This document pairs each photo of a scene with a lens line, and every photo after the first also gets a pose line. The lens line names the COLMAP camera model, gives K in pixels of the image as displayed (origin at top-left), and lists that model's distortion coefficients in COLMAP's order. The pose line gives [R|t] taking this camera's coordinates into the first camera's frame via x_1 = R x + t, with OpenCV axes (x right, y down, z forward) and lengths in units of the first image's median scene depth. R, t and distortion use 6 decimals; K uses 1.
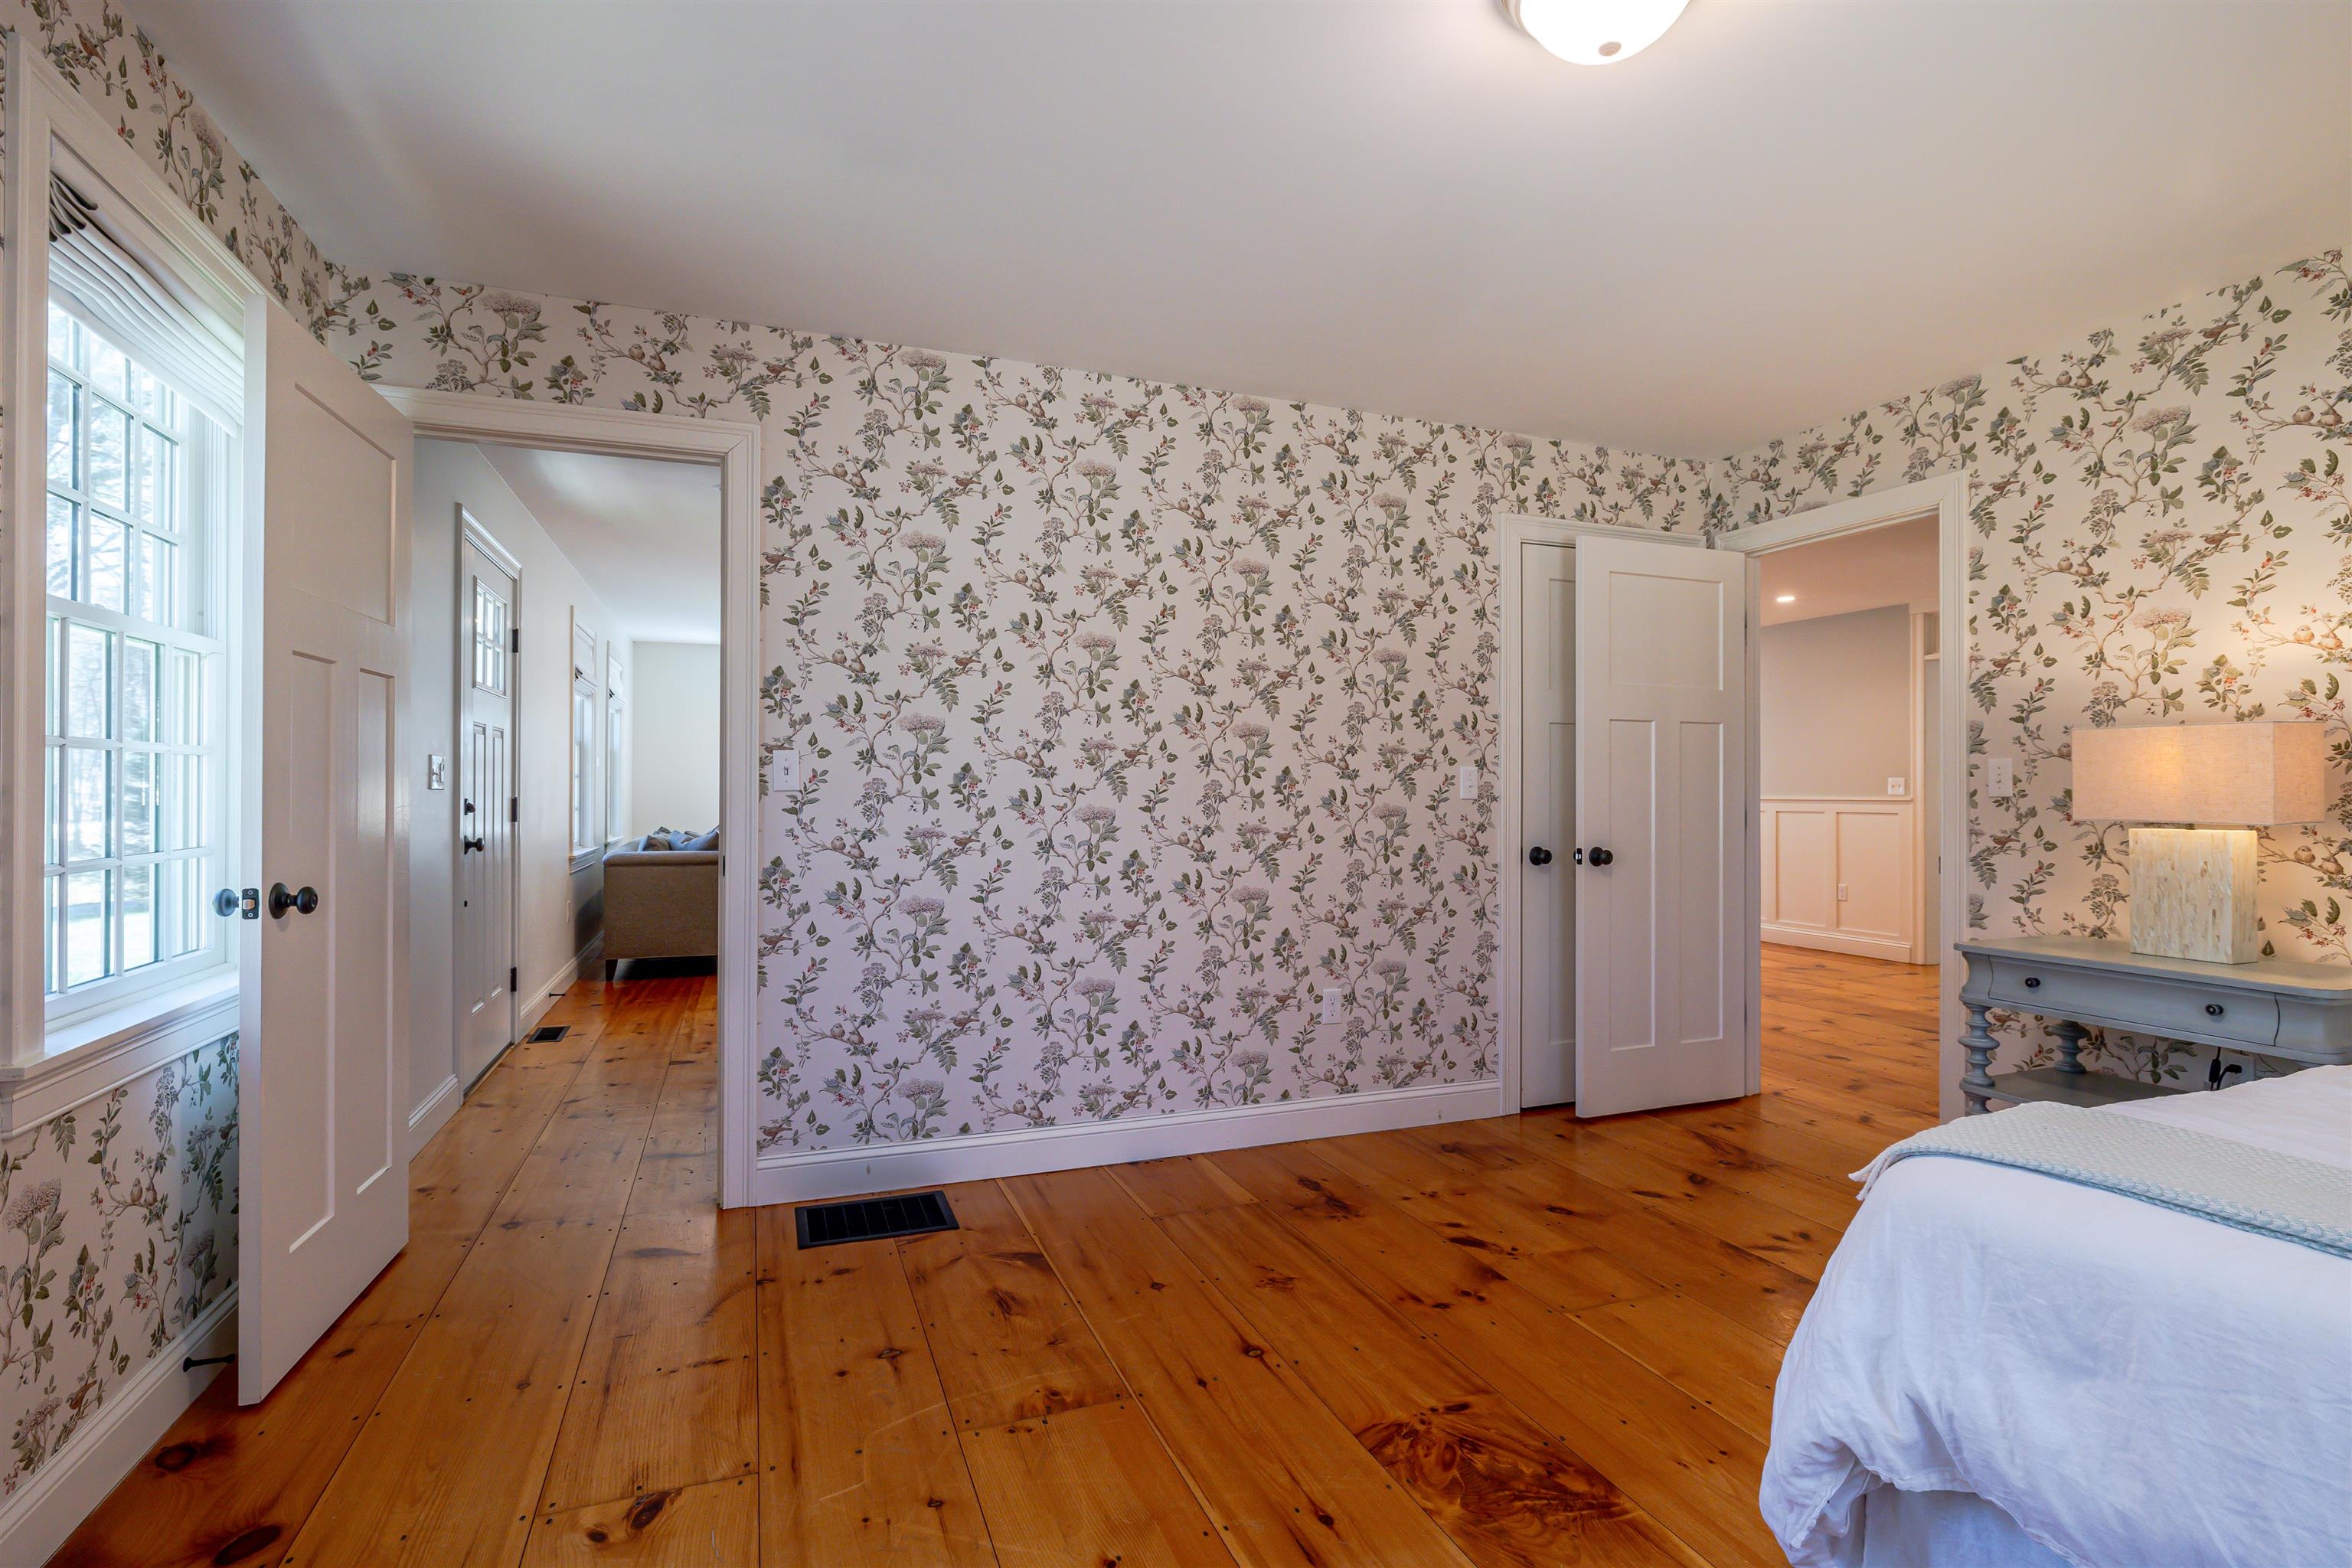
lens RADIAL K [[1110.4, 0, 1176.0], [0, 1110.4, 784.0], [0, 0, 1]] dist [-0.004226, -0.000473]
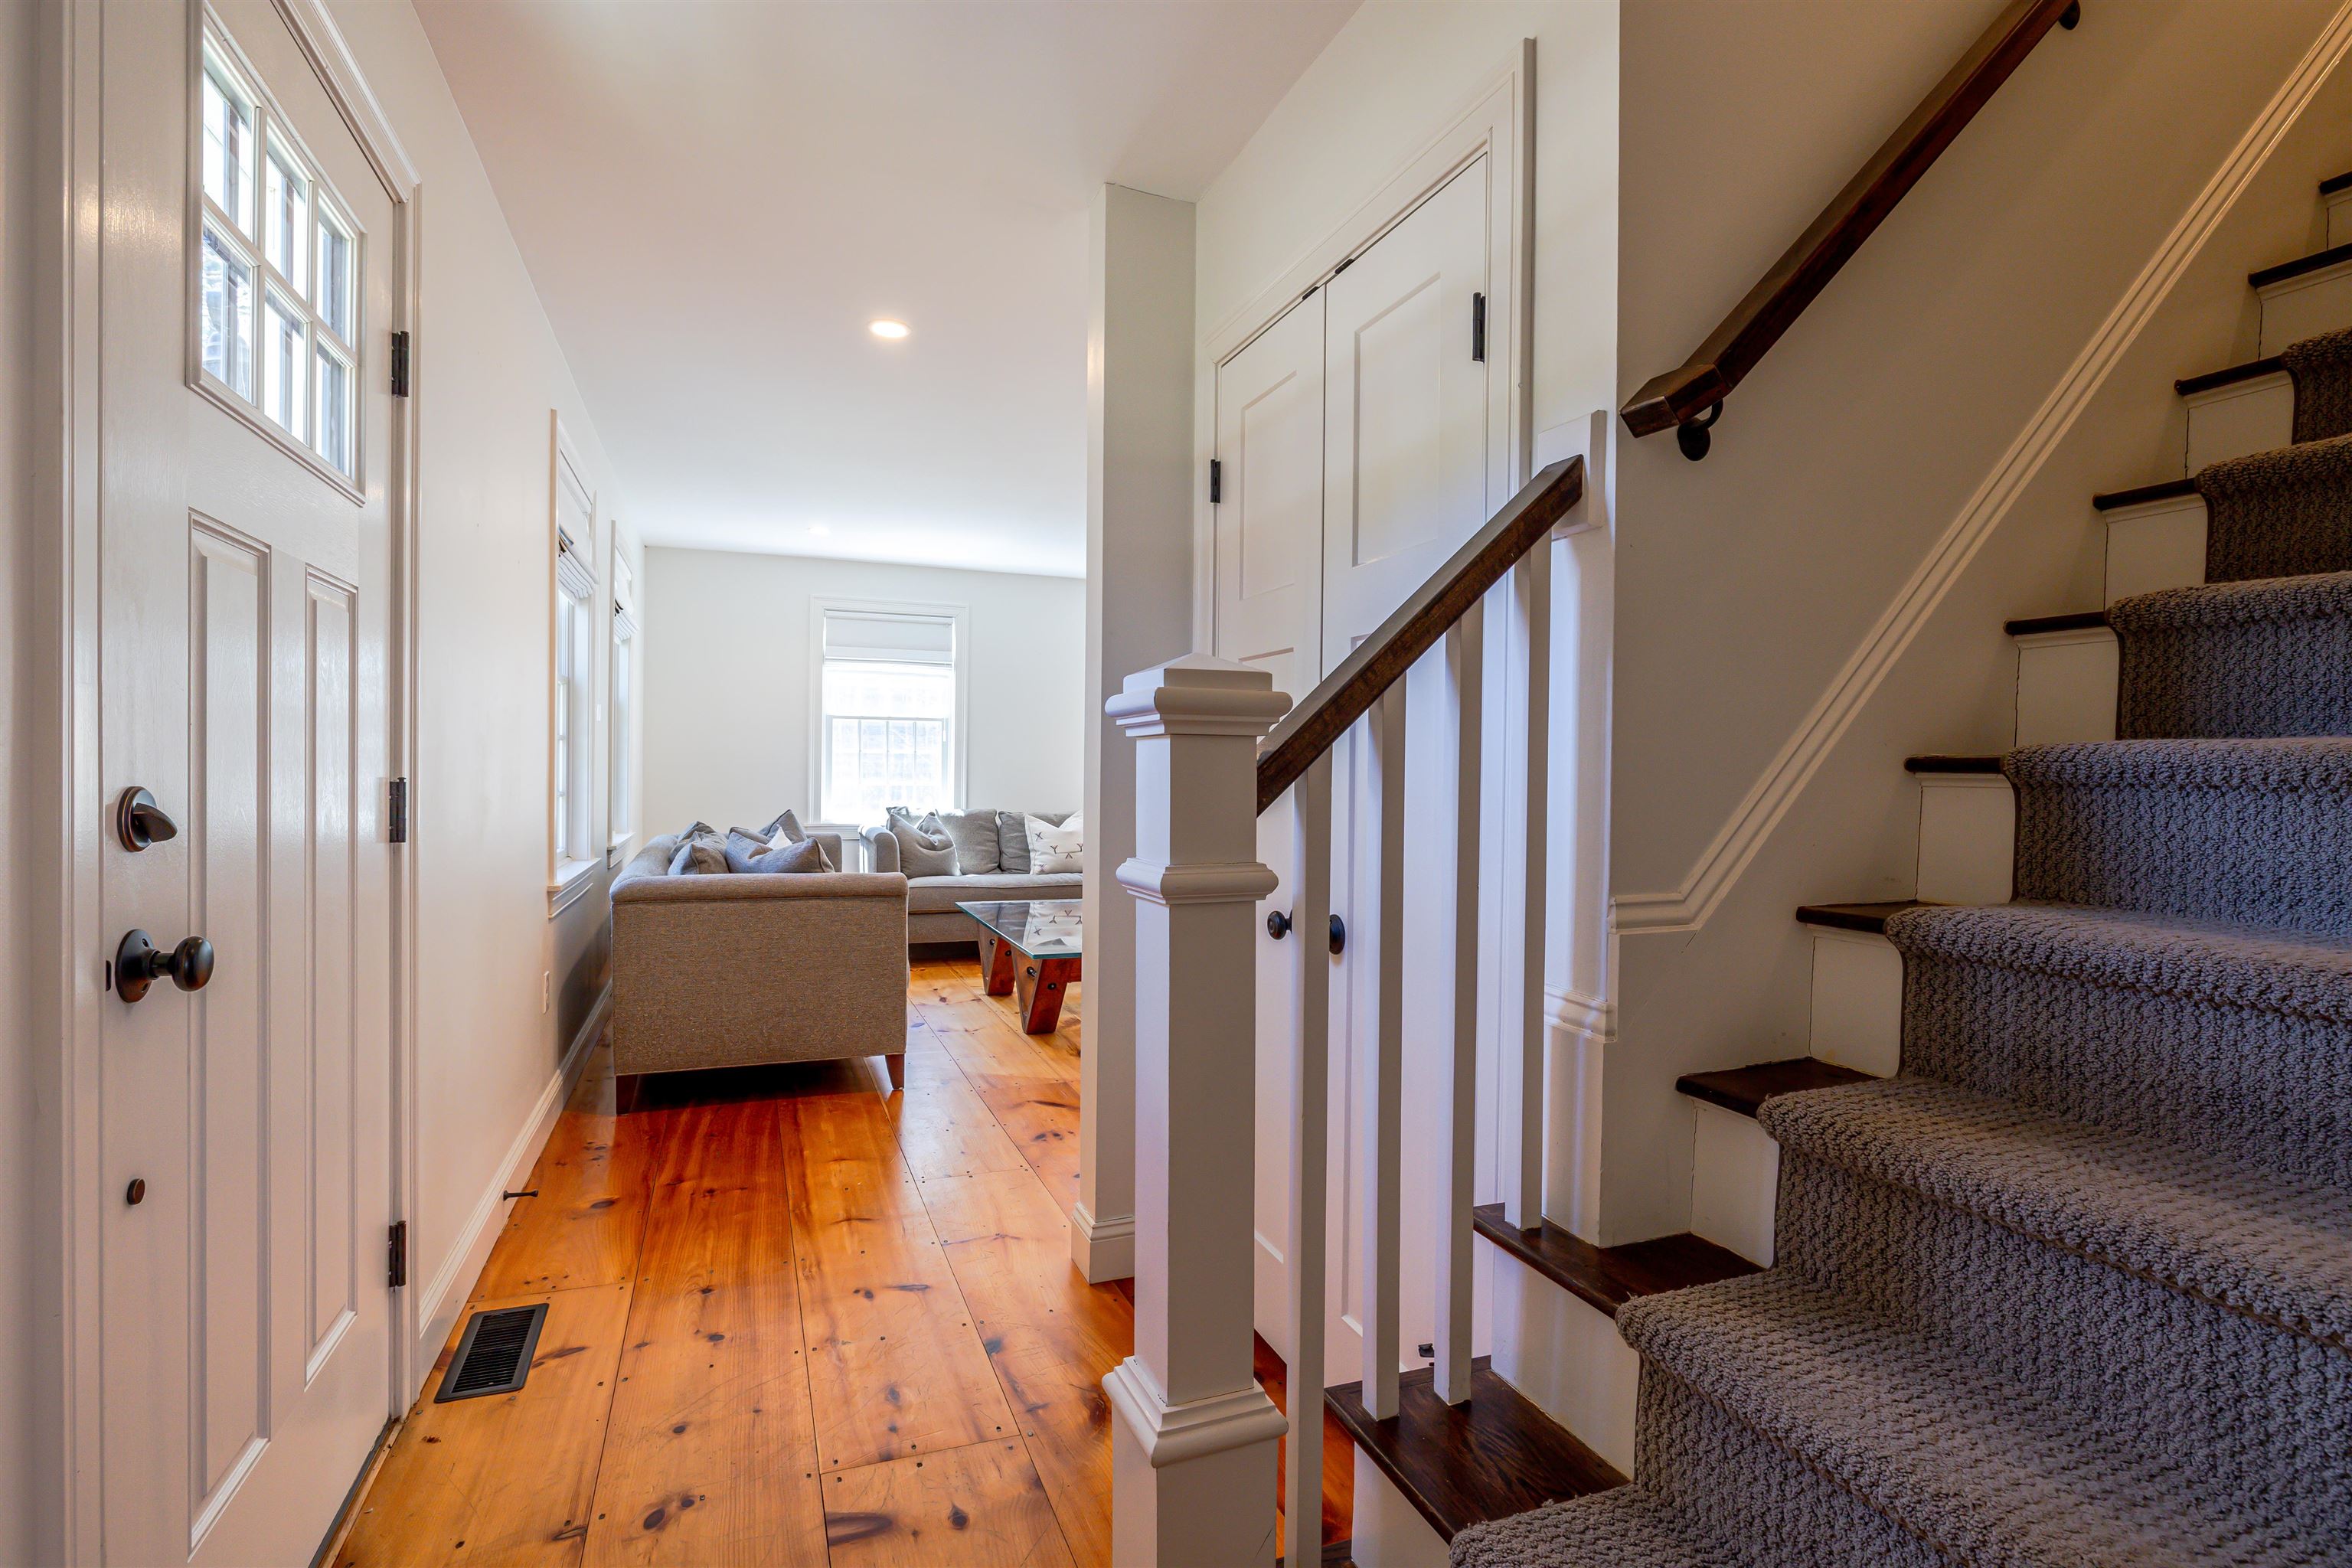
lens RADIAL K [[1110.4, 0, 1176.0], [0, 1110.4, 784.0], [0, 0, 1]] dist [-0.004226, -0.000473]
pose [[0.999878, 0.011329, 0.010731, -0.238074], [-0.011534, 0.999748, 0.019253, 0.002607], [-0.010510, -0.019375, 0.999757, 0.440262]]
